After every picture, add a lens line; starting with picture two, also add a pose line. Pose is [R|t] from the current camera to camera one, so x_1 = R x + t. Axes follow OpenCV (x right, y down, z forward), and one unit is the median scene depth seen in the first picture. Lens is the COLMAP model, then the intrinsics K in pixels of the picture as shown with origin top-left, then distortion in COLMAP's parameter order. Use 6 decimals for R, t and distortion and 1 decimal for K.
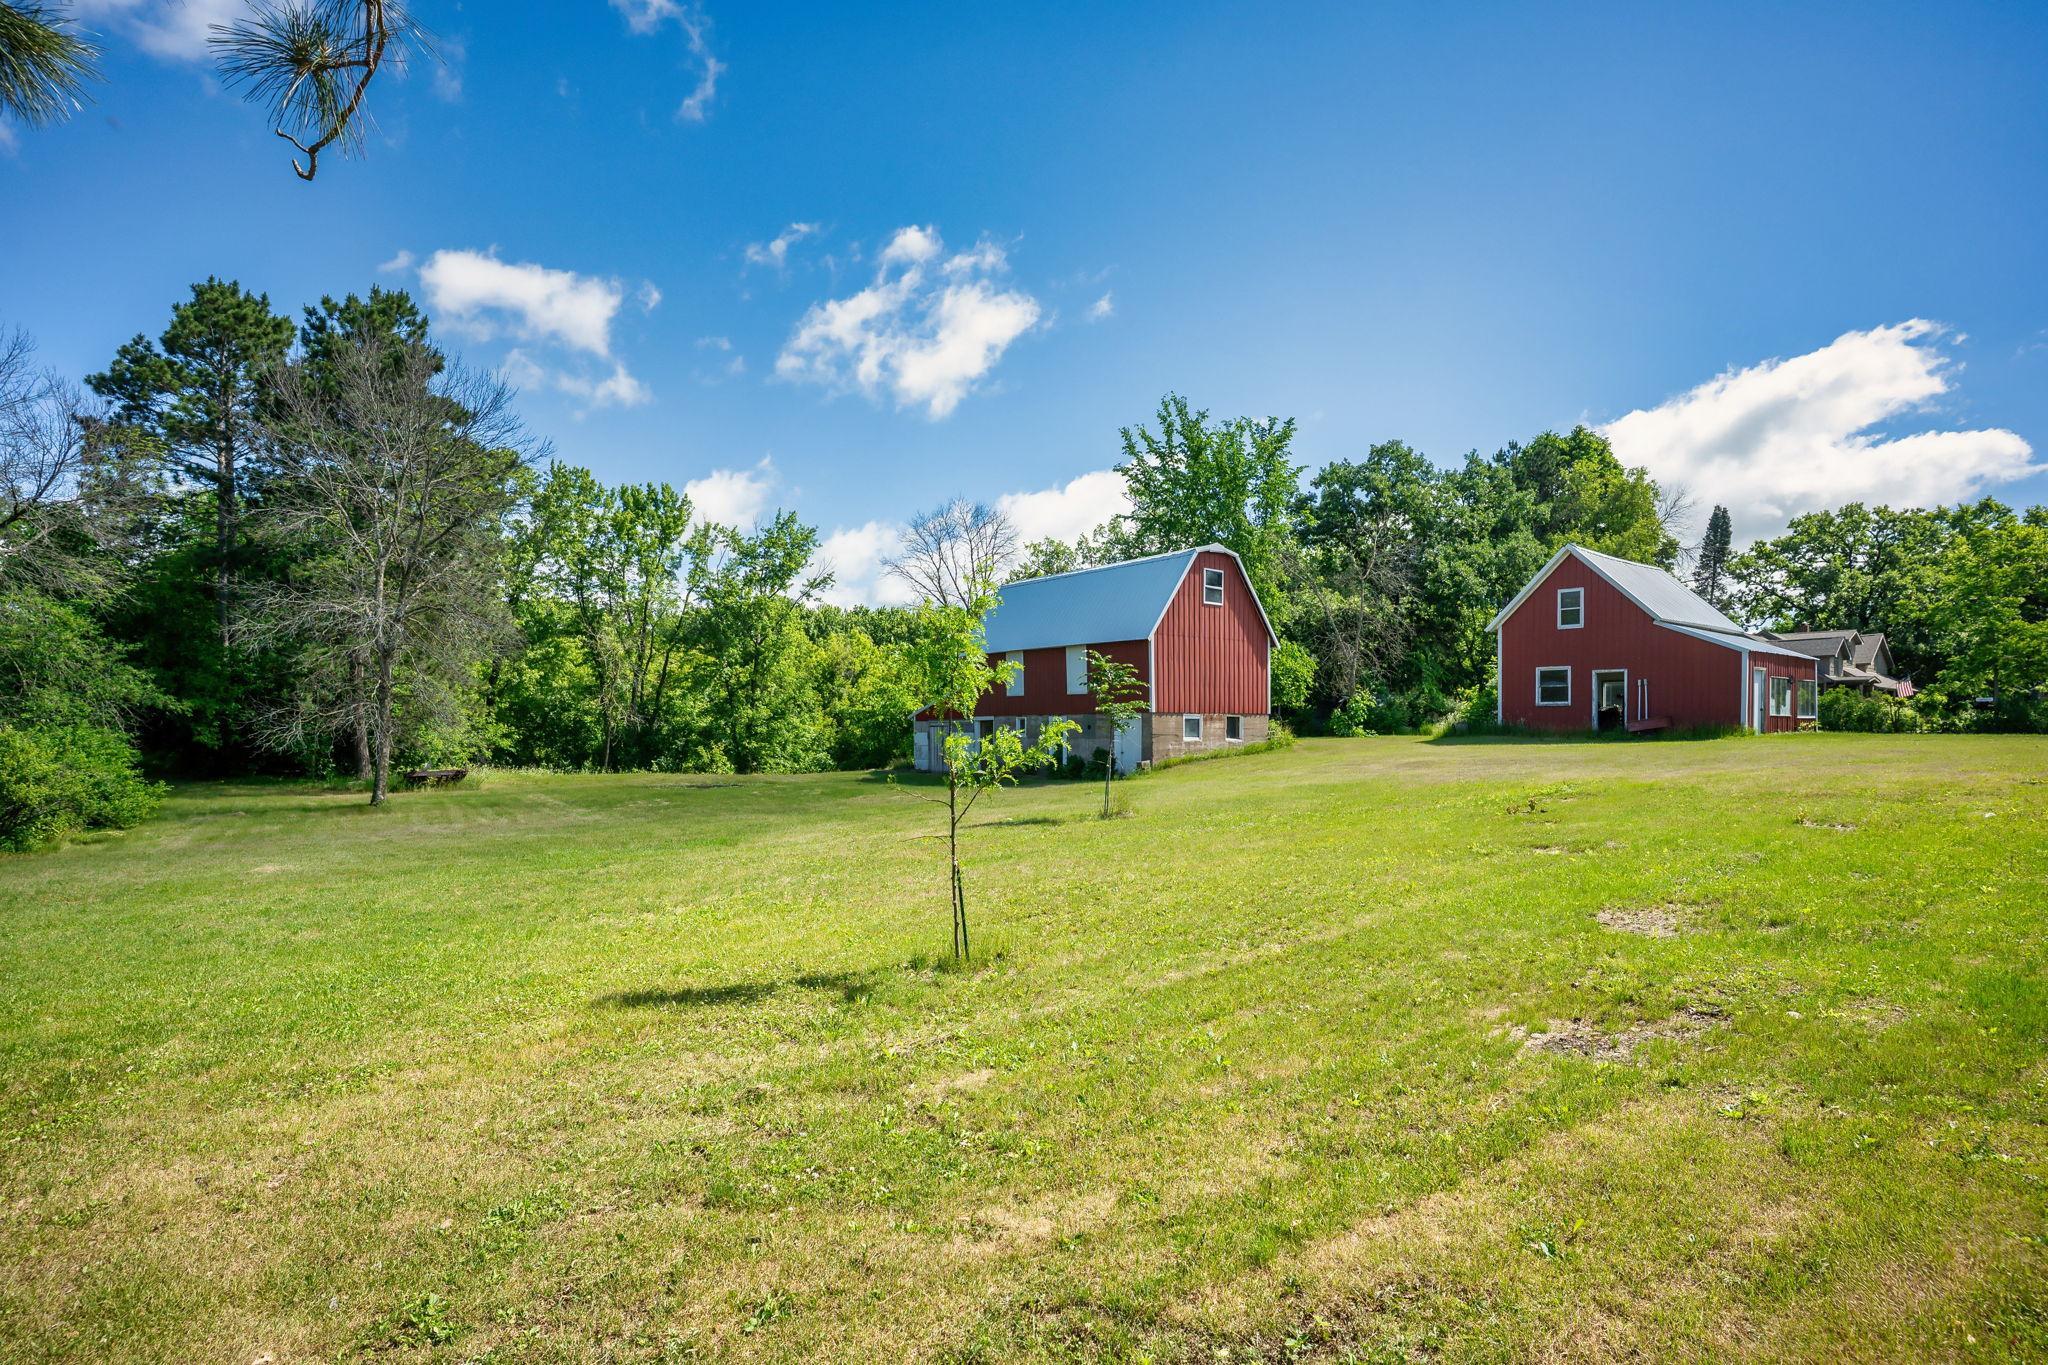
lens RADIAL K [[997.9, 0, 1009.8], [0, 997.9, 688.4], [0, 0, 1]] dist [-0.059295, 0.030532]
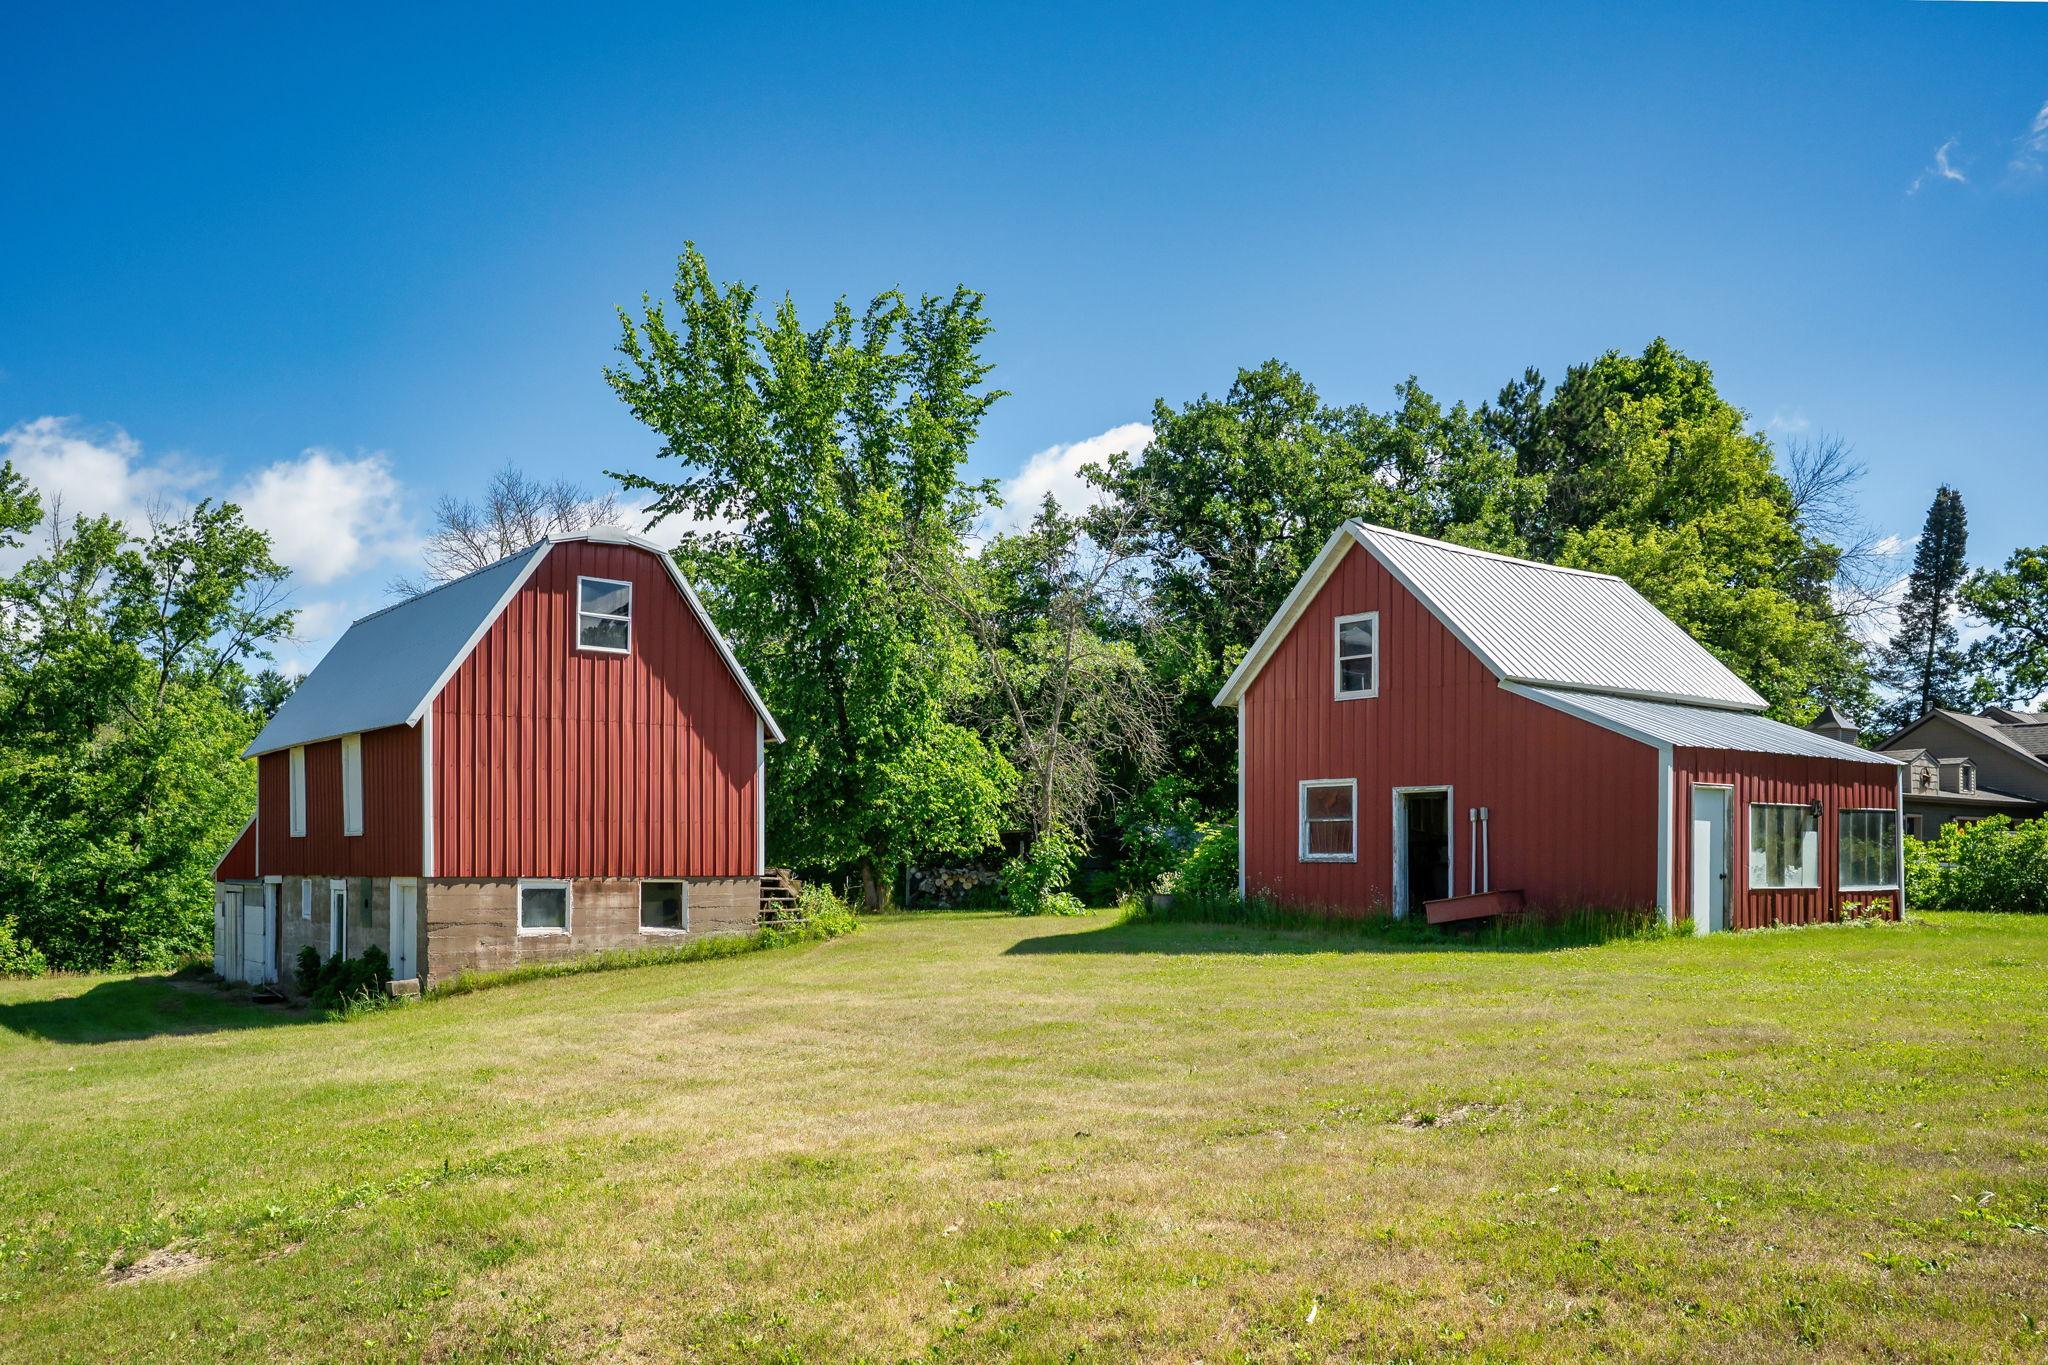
lens RADIAL K [[1494.6, 0, 934.8], [0, 1494.6, 842.1], [0, 0, 1]] dist [0.001628, 0.005154]
pose [[0.999900, -0.000170, -0.014111, 0.375213], [0.000572, 0.999594, 0.028476, -0.012655], [0.014101, -0.028481, 0.999495, 0.273093]]
